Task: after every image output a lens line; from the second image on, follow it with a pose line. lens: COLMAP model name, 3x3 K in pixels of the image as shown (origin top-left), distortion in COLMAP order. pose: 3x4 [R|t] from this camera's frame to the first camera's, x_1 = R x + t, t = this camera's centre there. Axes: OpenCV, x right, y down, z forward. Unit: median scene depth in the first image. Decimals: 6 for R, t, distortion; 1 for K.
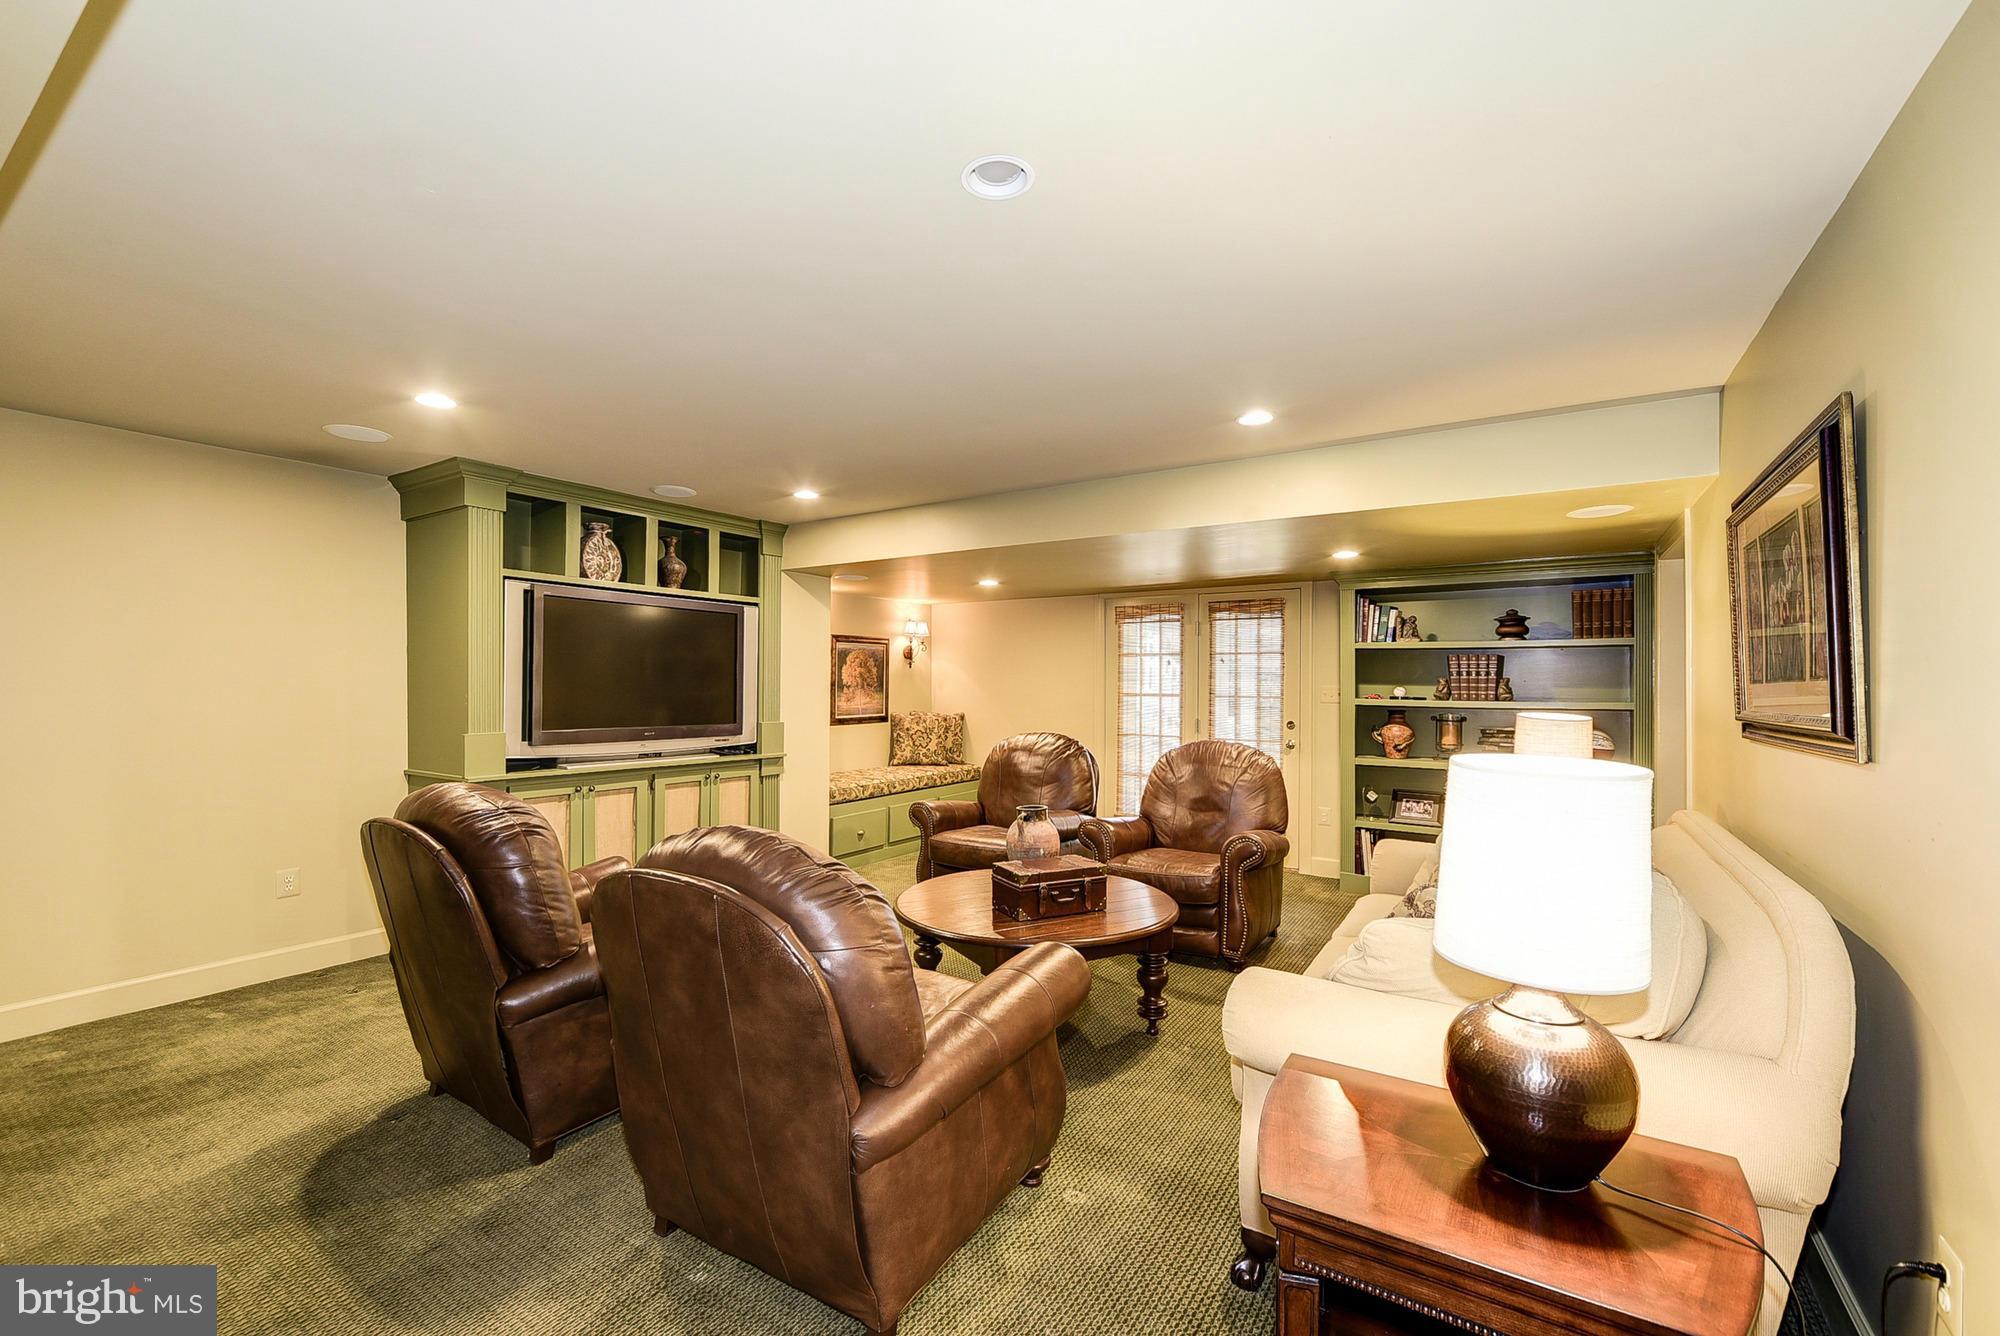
lens RADIAL K [[830.8, 0, 1007.7], [0, 830.8, 674.1], [0, 0, 1]] dist [0.012949, 0.000196]
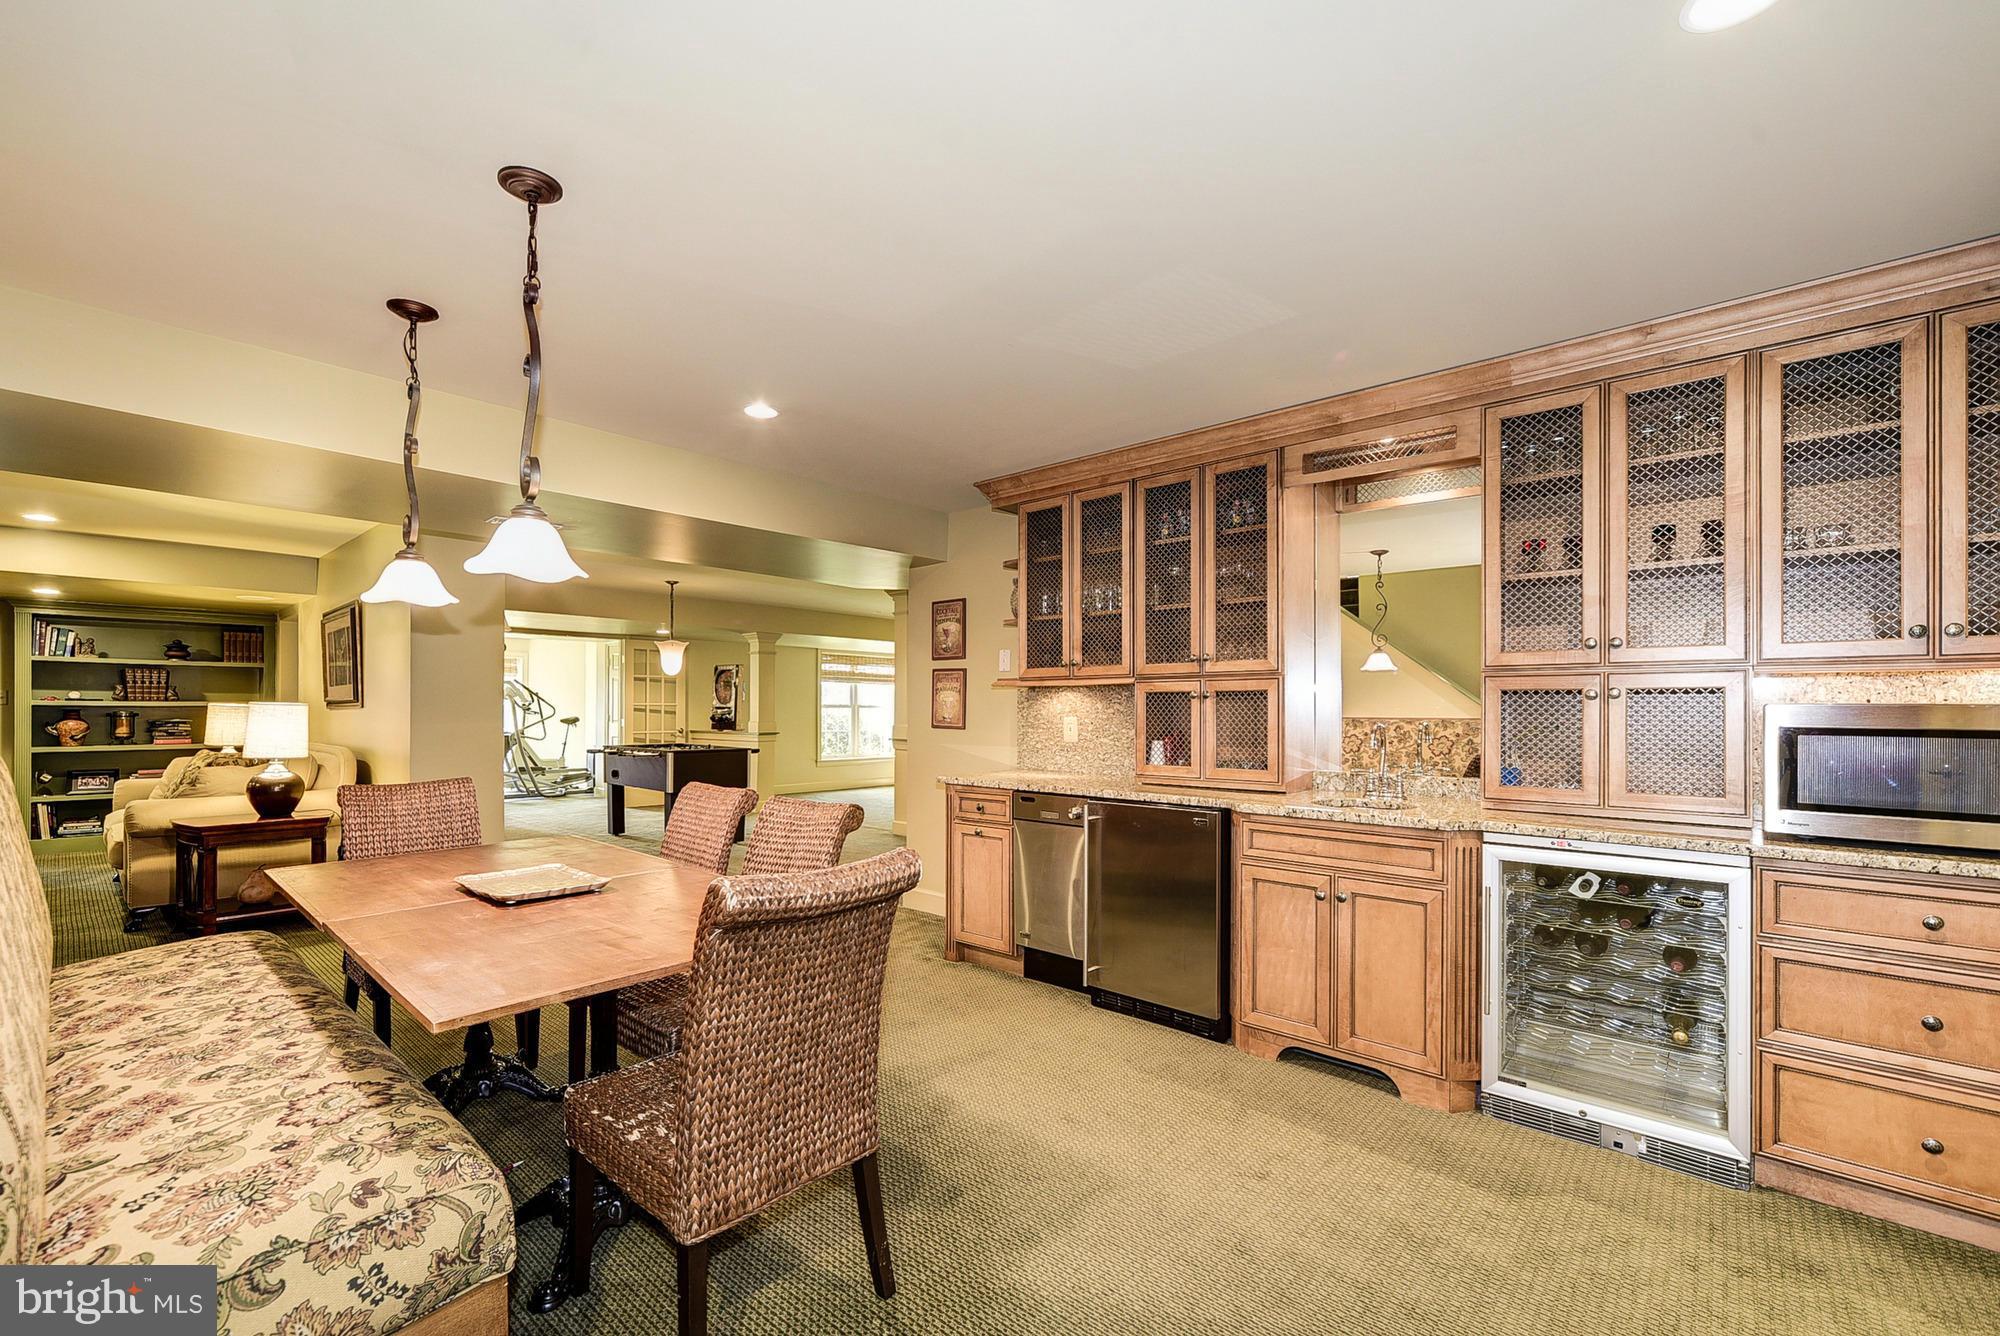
lens RADIAL K [[830.8, 0, 969.5], [0, 830.8, 719.7], [0, 0, 1]] dist [0.012949, 0.000196]
pose [[0.192455, -0.019745, 0.981107, -0.567672], [-0.013182, 0.999655, 0.022704, 0.011610], [-0.981217, -0.017302, 0.192128, -0.640662]]
